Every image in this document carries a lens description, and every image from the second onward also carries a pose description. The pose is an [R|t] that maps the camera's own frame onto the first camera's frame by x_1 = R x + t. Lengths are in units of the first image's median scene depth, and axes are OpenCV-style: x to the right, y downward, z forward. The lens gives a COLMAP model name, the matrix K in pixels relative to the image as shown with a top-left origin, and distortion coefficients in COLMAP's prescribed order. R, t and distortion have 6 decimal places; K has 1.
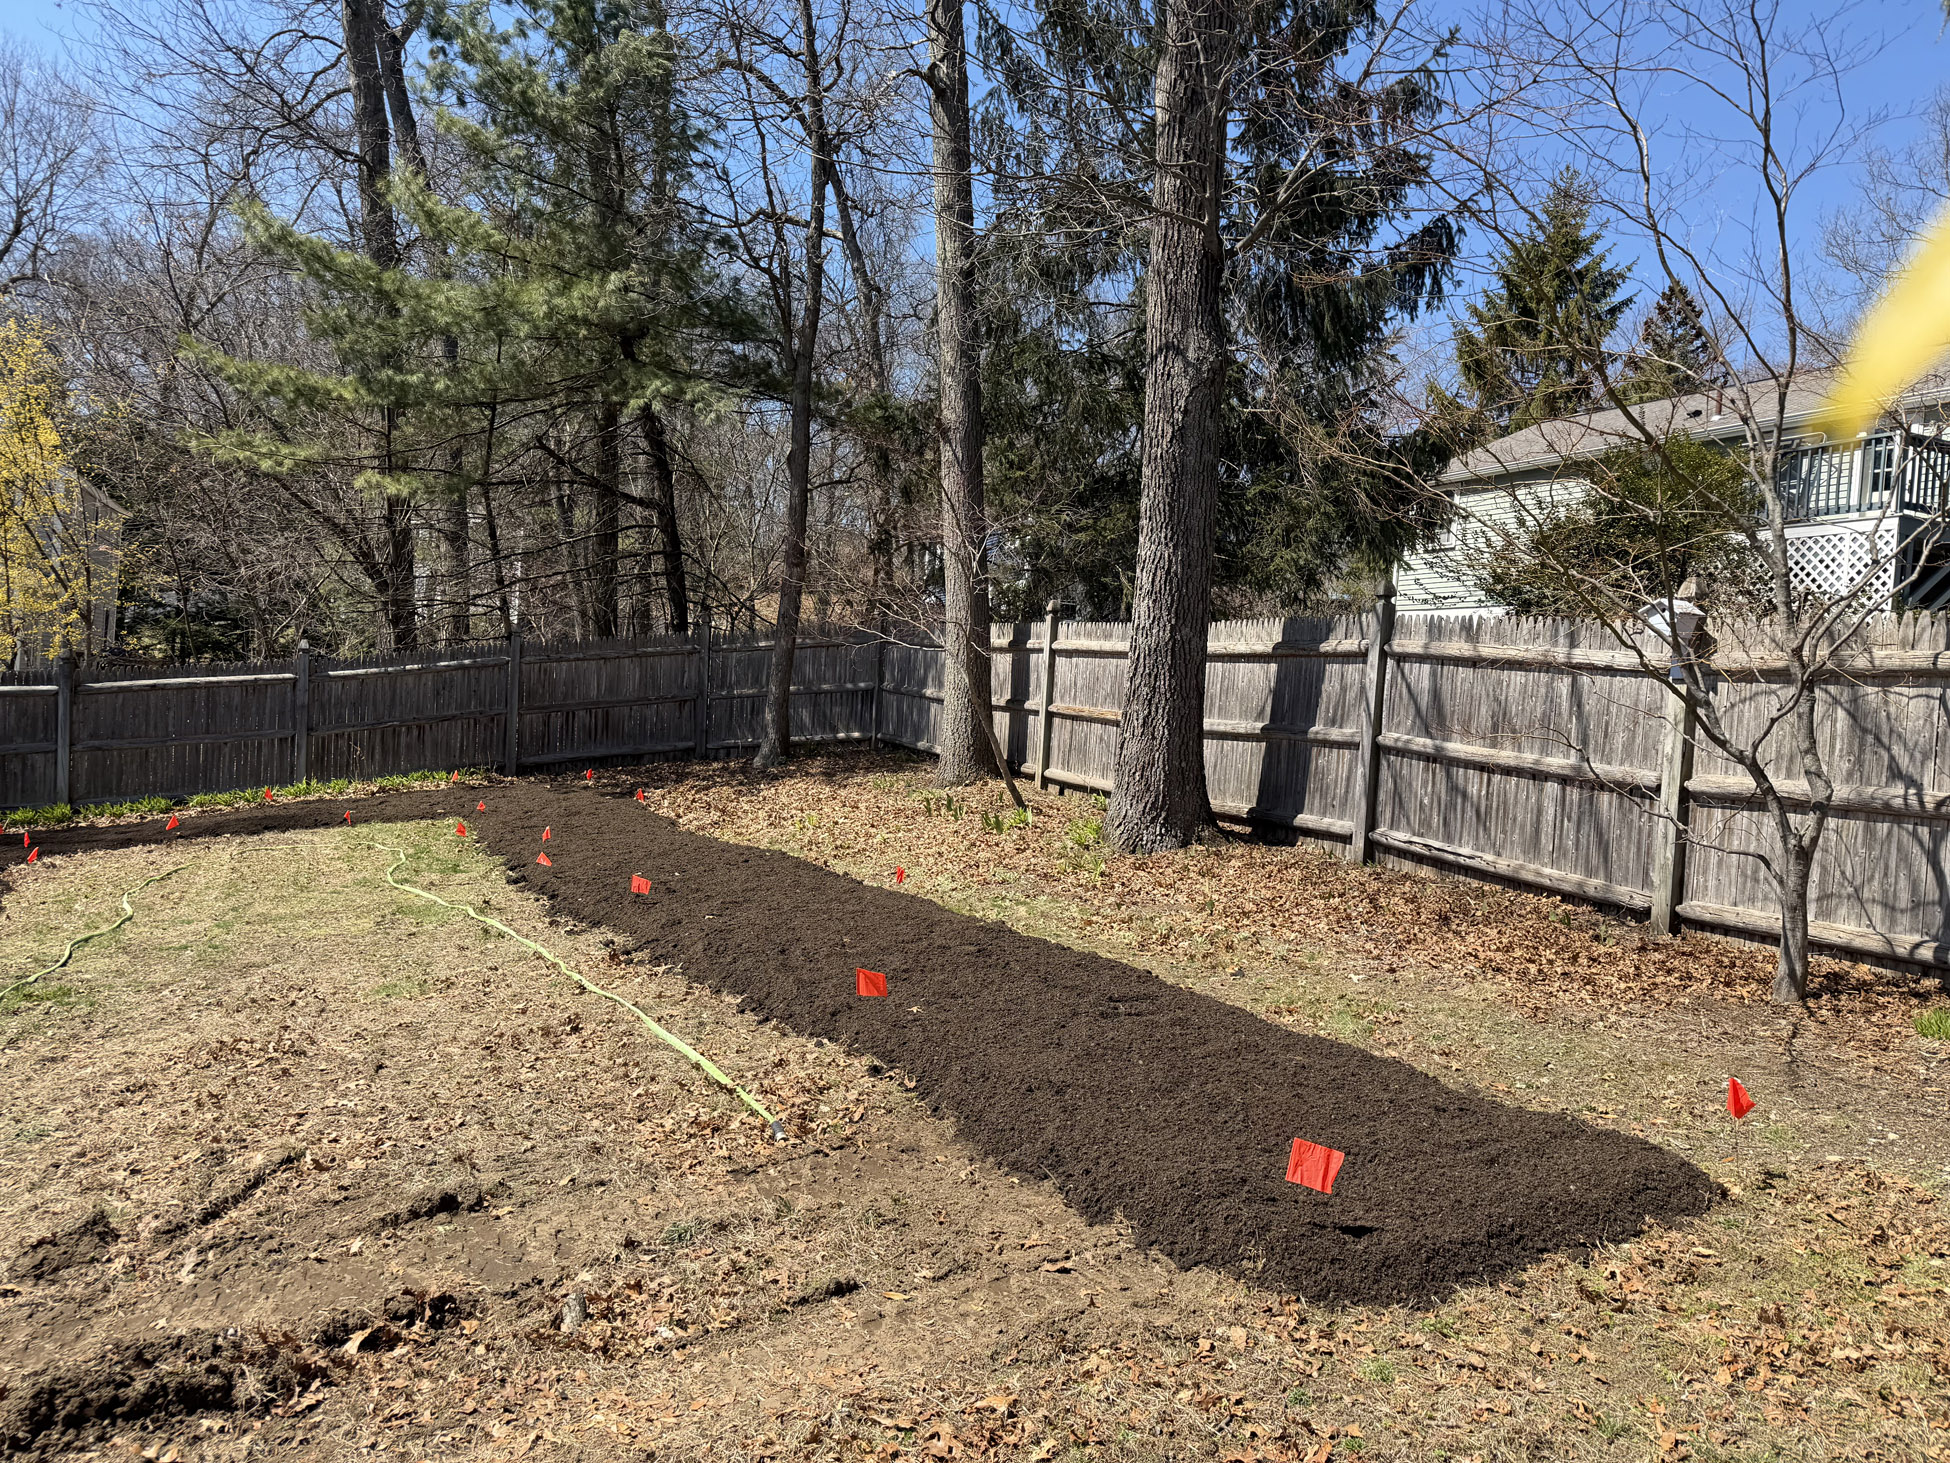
lens RADIAL K [[1346.3, 0, 991.8], [0, 1346.3, 740.9], [0, 0, 1]] dist [0.064680, -0.081976]
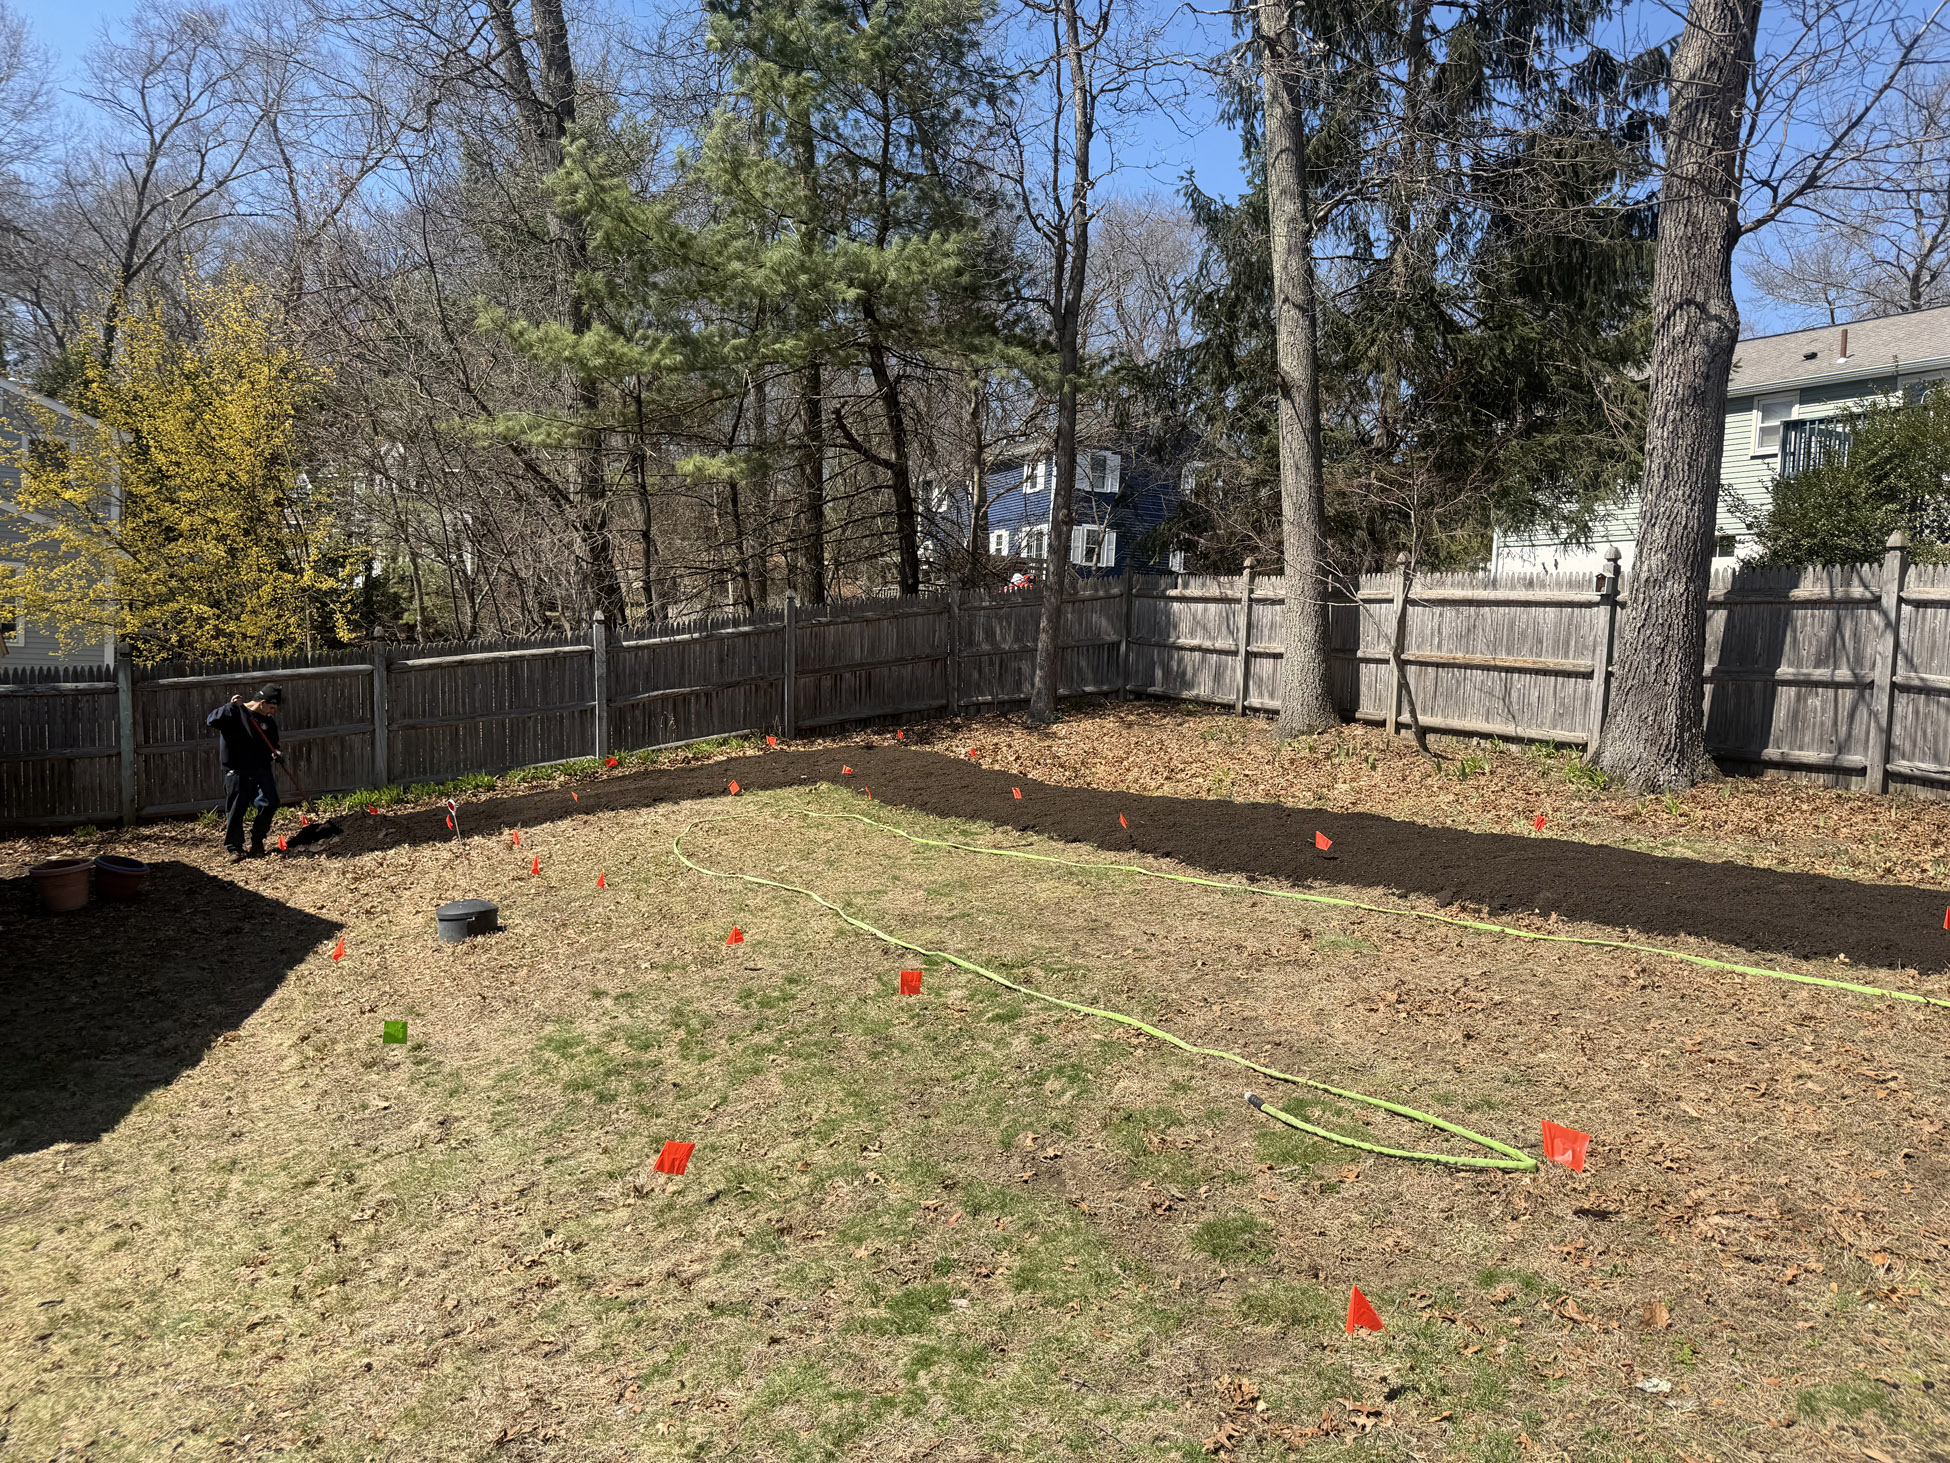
lens RADIAL K [[1346.3, 0, 990.5], [0, 1346.3, 756.5], [0, 0, 1]] dist [0.064680, -0.081976]
pose [[0.995257, -0.037768, 0.089646, -0.417463], [0.032733, 0.997838, 0.056985, -0.019598], [-0.091604, -0.053780, 0.994342, -0.023989]]
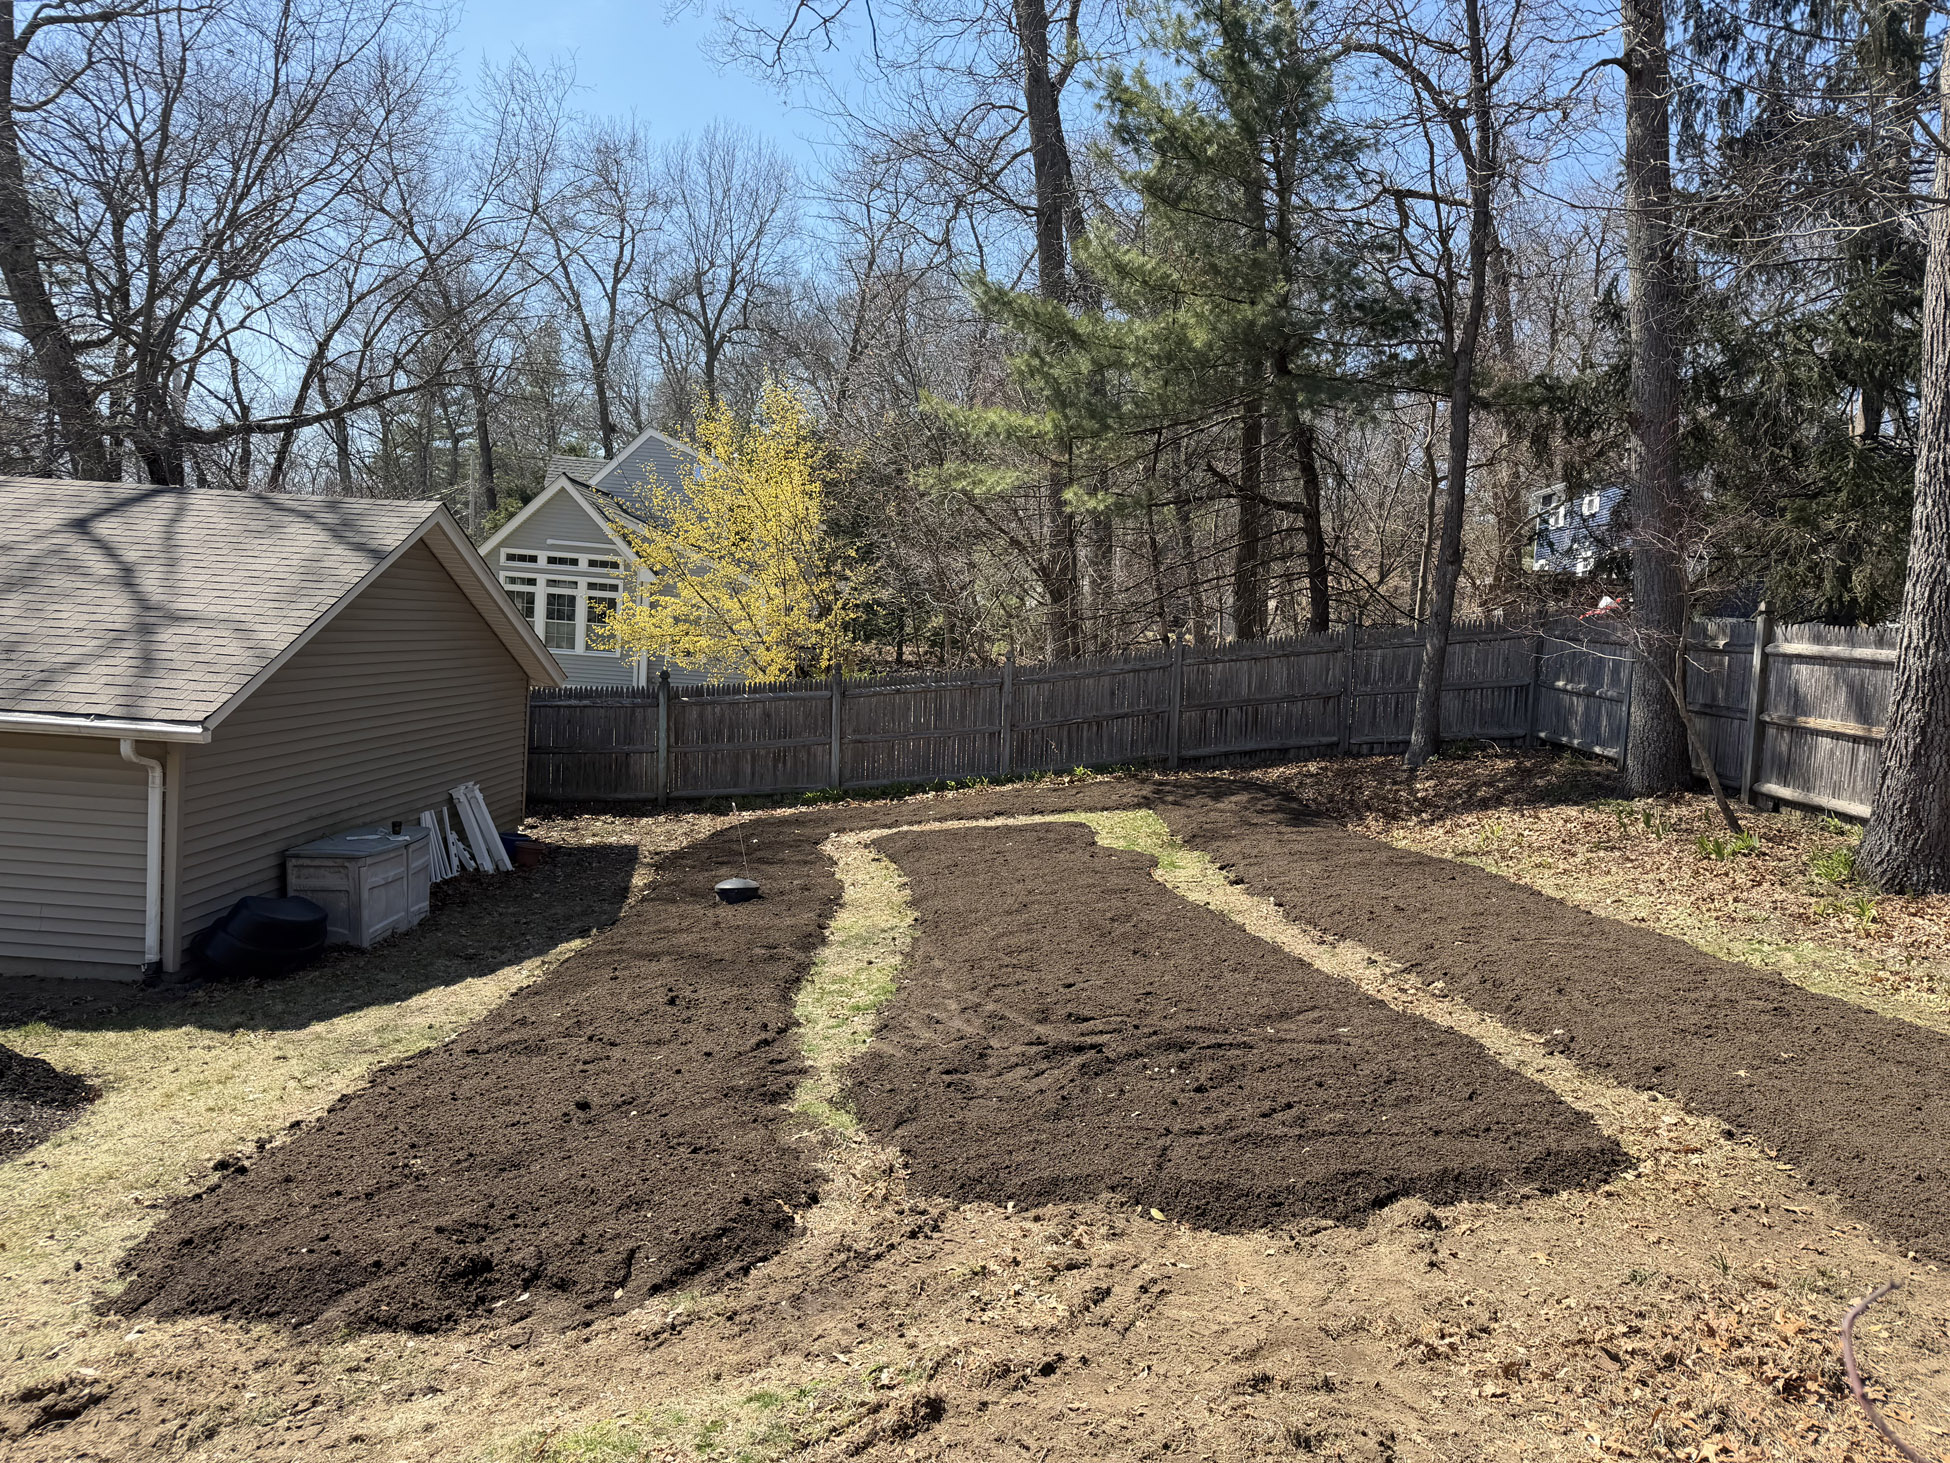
lens RADIAL K [[1346.3, 0, 993.2], [0, 1346.3, 737.0], [0, 0, 1]] dist [0.064680, -0.081976]
pose [[0.916642, 0.012796, -0.399504, -0.074588], [-0.002739, 0.999665, 0.025734, -0.037190], [0.399700, -0.022495, 0.916370, -0.082373]]
